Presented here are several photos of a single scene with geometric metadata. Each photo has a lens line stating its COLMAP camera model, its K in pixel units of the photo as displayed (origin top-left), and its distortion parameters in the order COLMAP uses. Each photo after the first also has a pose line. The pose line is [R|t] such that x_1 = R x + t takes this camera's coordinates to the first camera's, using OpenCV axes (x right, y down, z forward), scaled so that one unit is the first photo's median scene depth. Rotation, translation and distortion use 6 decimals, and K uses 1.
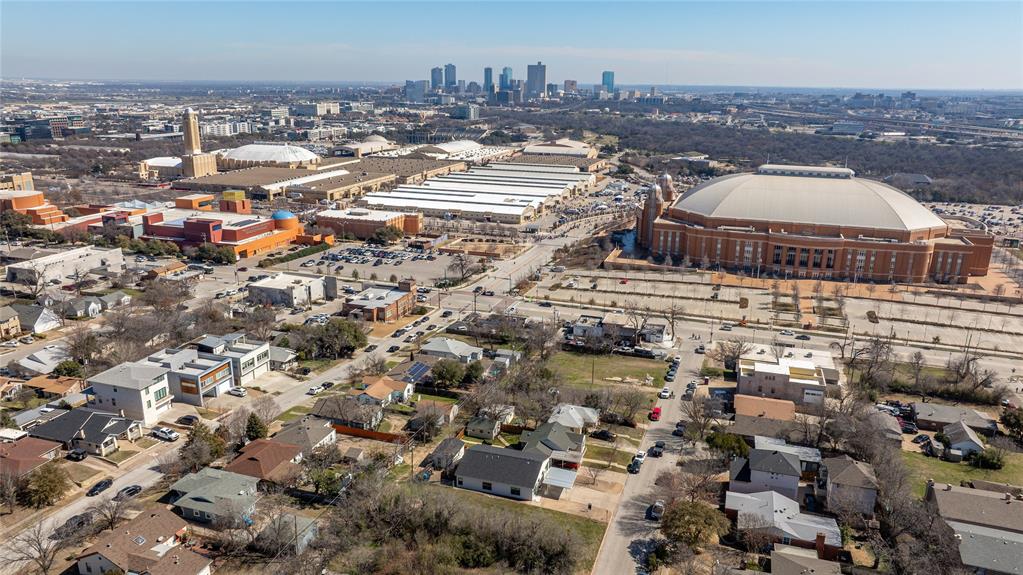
lens RADIAL K [[720.5, 0, 513.3], [0, 720.5, 286.3], [0, 0, 1]] dist [-0.021534, 0.005706]
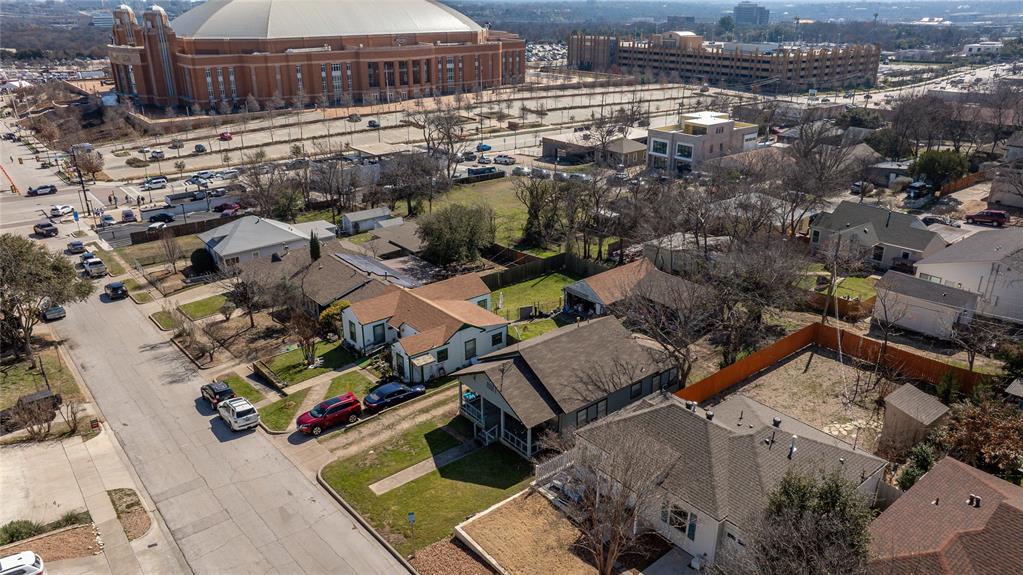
lens RADIAL K [[718.6, 0, 511.5], [0, 718.6, 287.5], [0, 0, 1]] dist [-0.028105, 0.026081]
pose [[0.546917, -0.322957, 0.772387, -0.198807], [0.237748, 0.944528, 0.226588, 0.029583], [-0.802719, 0.059709, 0.593361, 0.362989]]
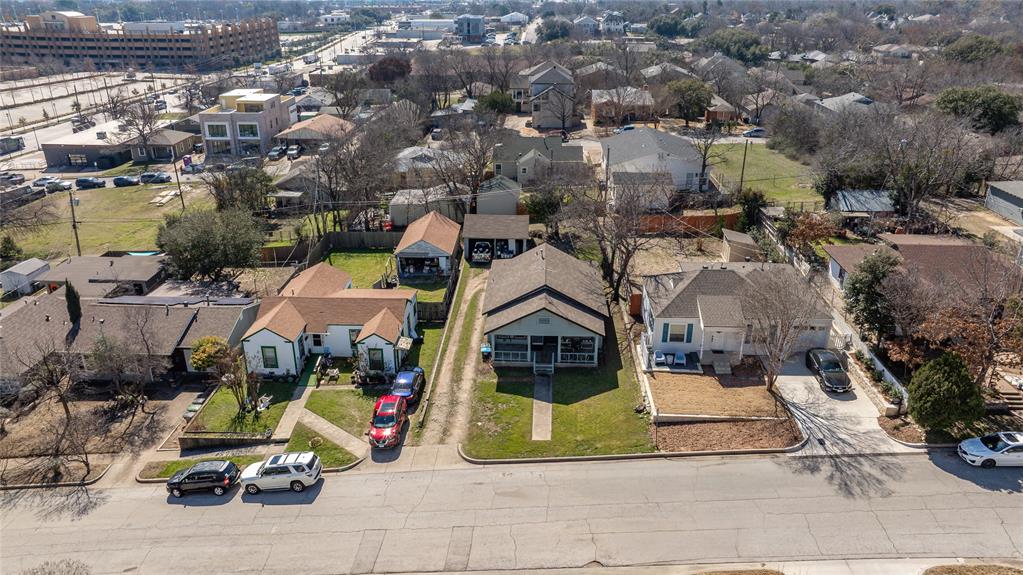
lens RADIAL K [[720.5, 0, 513.3], [0, 720.5, 286.3], [0, 0, 1]] dist [-0.021534, 0.005706]
pose [[-0.261929, -0.392474, 0.881679, -0.225764], [0.260387, 0.850954, 0.456153, 0.004754], [-0.929296, 0.349058, -0.120694, 0.454670]]
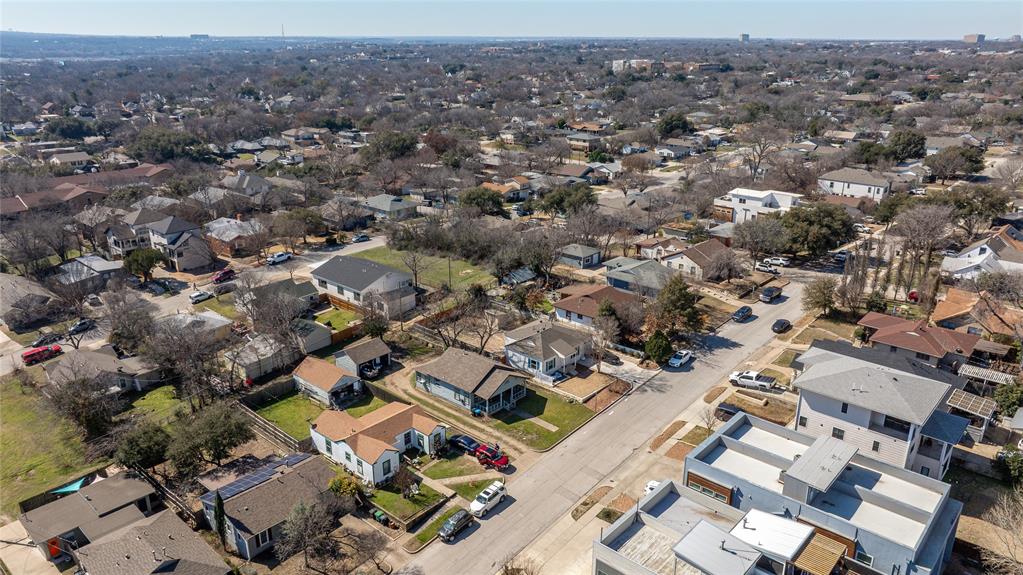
lens RADIAL K [[720.5, 0, 513.3], [0, 720.5, 286.3], [0, 0, 1]] dist [-0.021534, 0.005706]
pose [[-0.912893, -0.148814, 0.380105, -0.206742], [0.097612, 0.824579, 0.557263, -0.094167], [-0.396355, 0.545825, -0.738226, 0.599771]]
